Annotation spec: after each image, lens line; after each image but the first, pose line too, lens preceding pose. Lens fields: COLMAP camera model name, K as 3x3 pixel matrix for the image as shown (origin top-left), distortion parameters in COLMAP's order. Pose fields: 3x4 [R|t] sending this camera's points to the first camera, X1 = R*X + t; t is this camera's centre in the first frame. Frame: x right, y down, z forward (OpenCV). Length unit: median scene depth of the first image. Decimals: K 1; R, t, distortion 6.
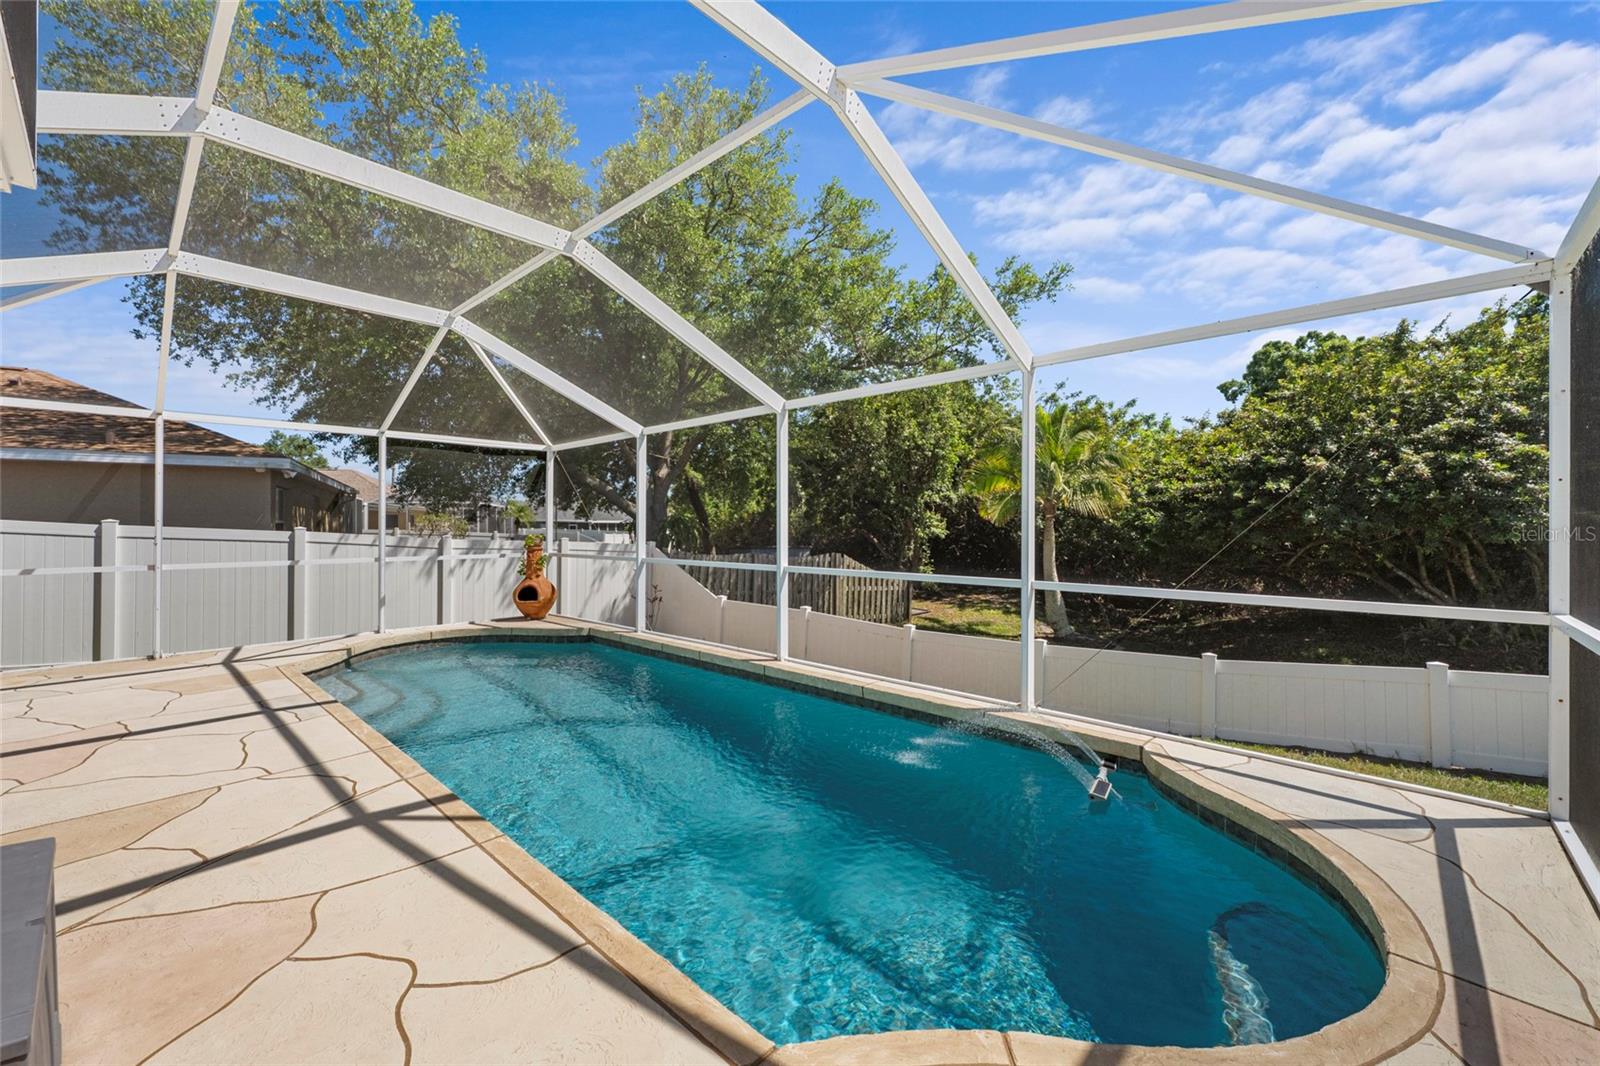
lens RADIAL K [[634.6, 0, 802.9], [0, 634.6, 526.4], [0, 0, 1]] dist [-0.002345, -0.000111]
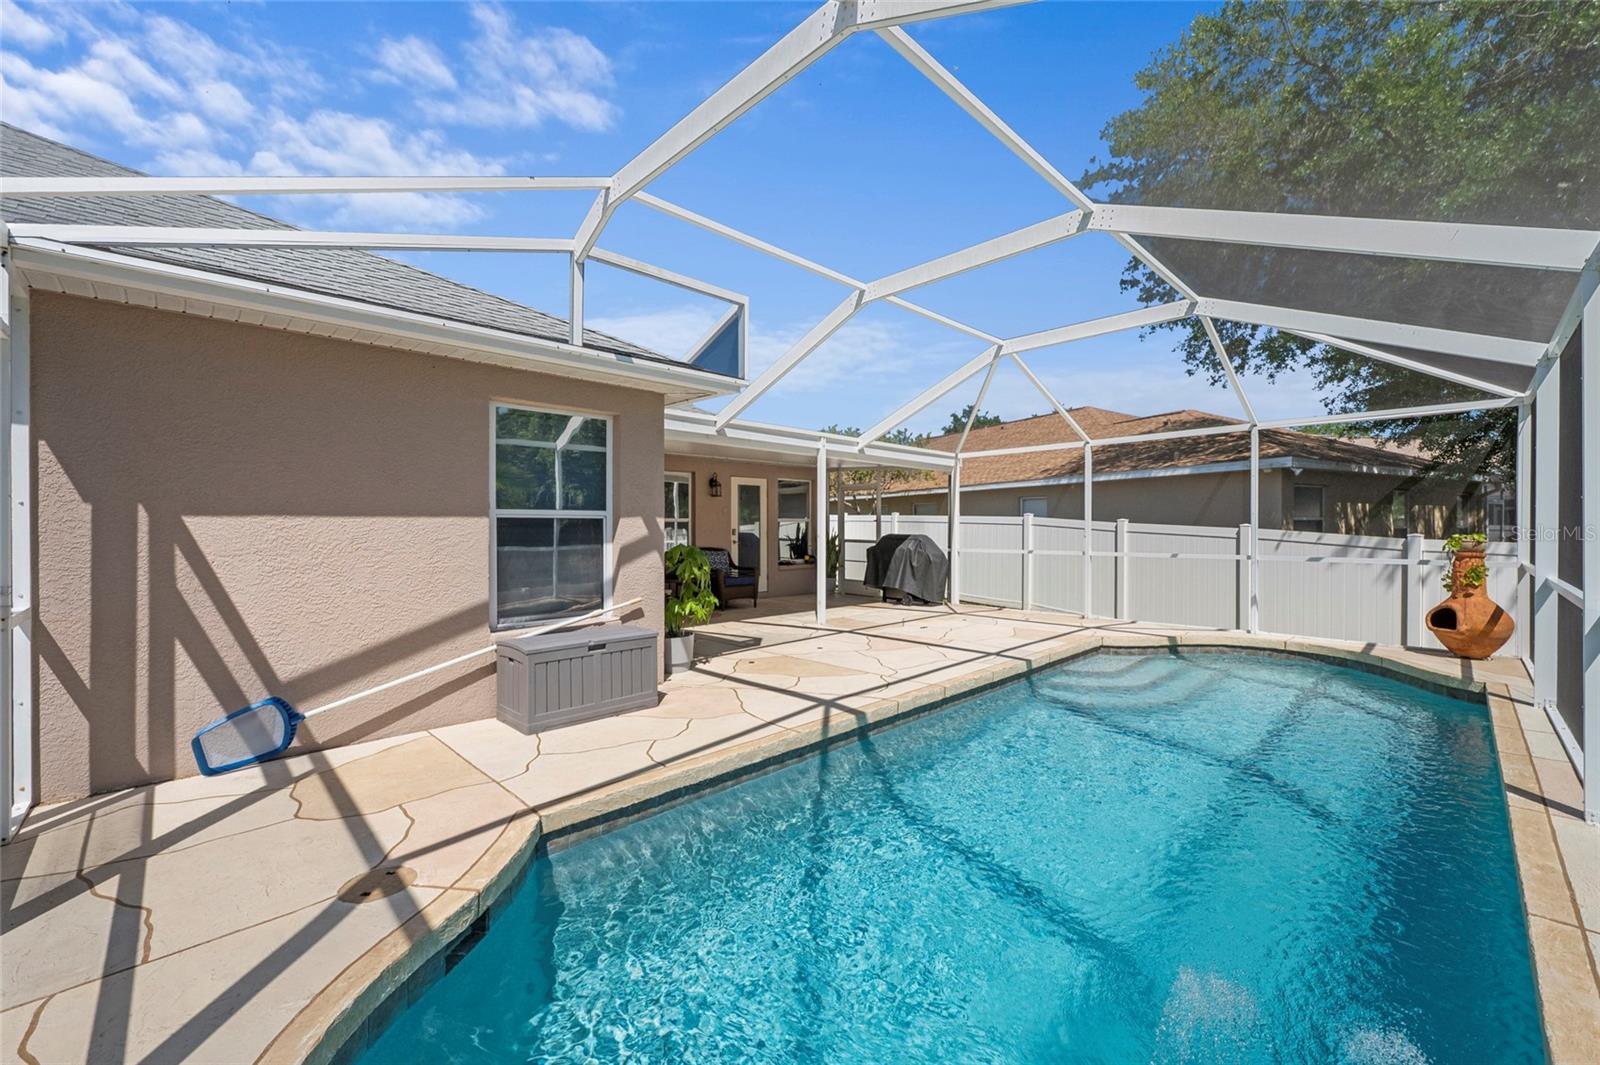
lens RADIAL K [[634.6, 0, 802.9], [0, 634.6, 525.9], [0, 0, 1]] dist [-0.002345, -0.000111]
pose [[-0.050915, 0.002189, -0.998701, 0.368065], [0.003631, 0.999991, 0.002006, -0.000435], [0.998696, -0.003524, -0.050923, 0.394141]]
